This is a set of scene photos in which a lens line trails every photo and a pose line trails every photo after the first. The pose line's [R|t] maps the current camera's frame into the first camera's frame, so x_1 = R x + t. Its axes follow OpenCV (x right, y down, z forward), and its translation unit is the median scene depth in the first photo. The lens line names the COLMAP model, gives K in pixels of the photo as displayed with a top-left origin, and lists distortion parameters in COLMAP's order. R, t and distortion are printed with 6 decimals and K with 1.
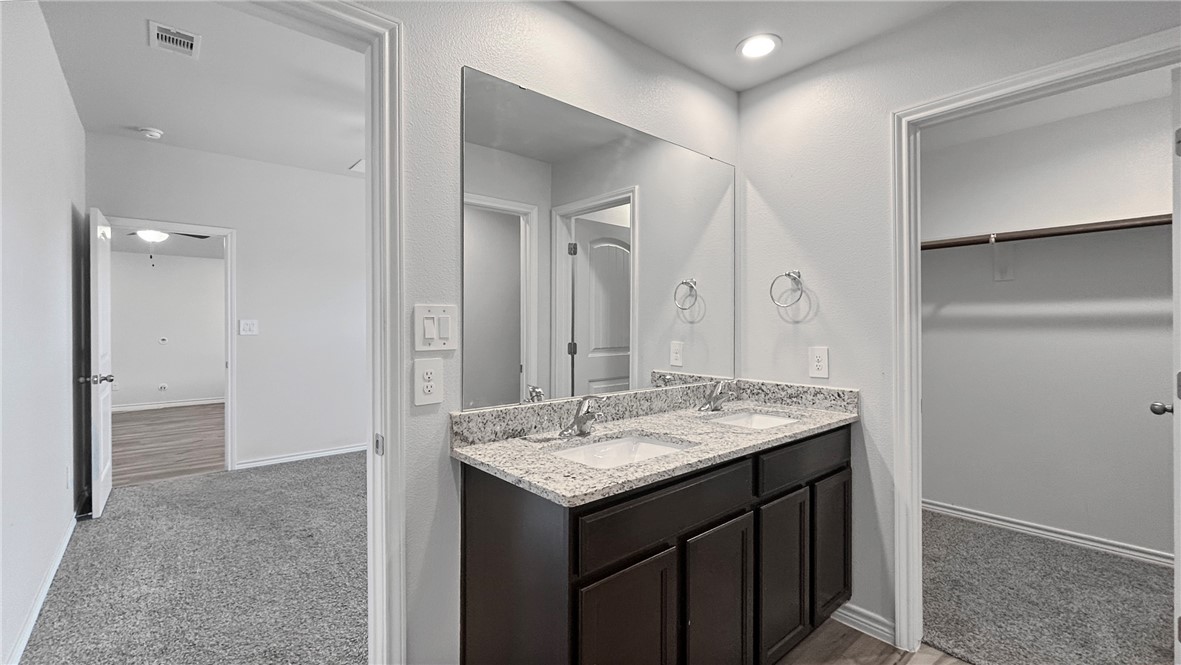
lens RADIAL K [[497.1, 0, 586.3], [0, 497.1, 325.1], [0, 0, 1]] dist [-0.001670, -0.000260]
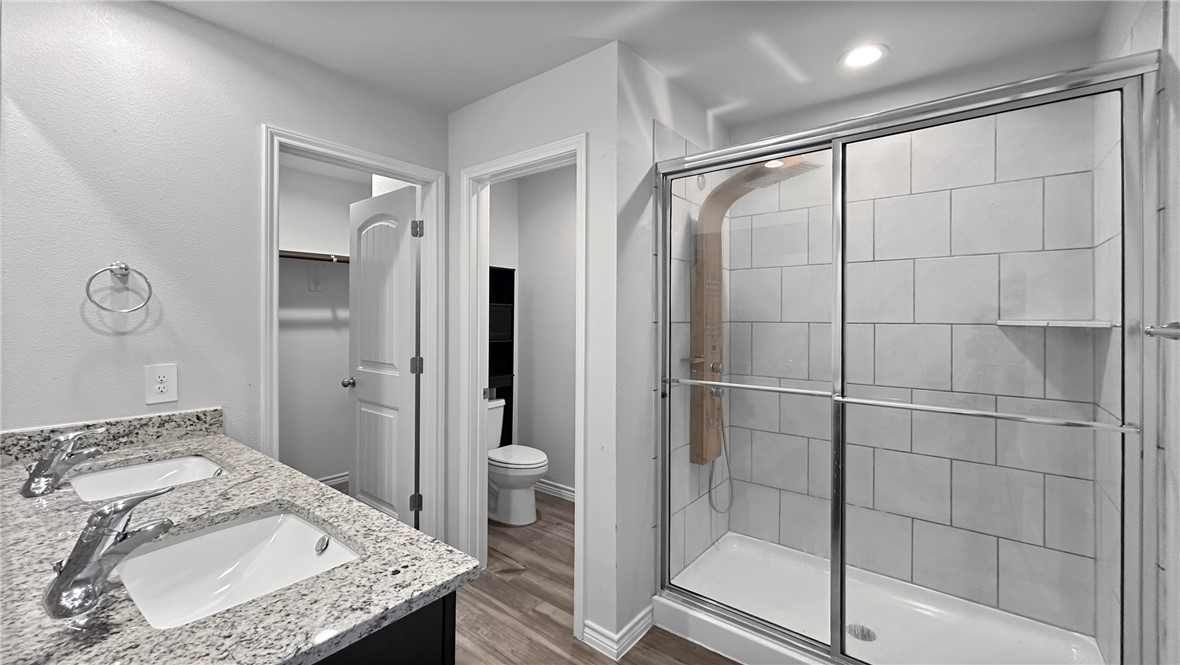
lens RADIAL K [[496.7, 0, 585.8], [0, 496.7, 325.1], [0, 0, 1]] dist [-0.001670, -0.000260]
pose [[-0.170218, -0.016851, 0.985262, -0.442436], [-0.002052, 0.999858, 0.016746, -0.034236], [-0.985404, 0.000828, -0.170228, 0.487504]]
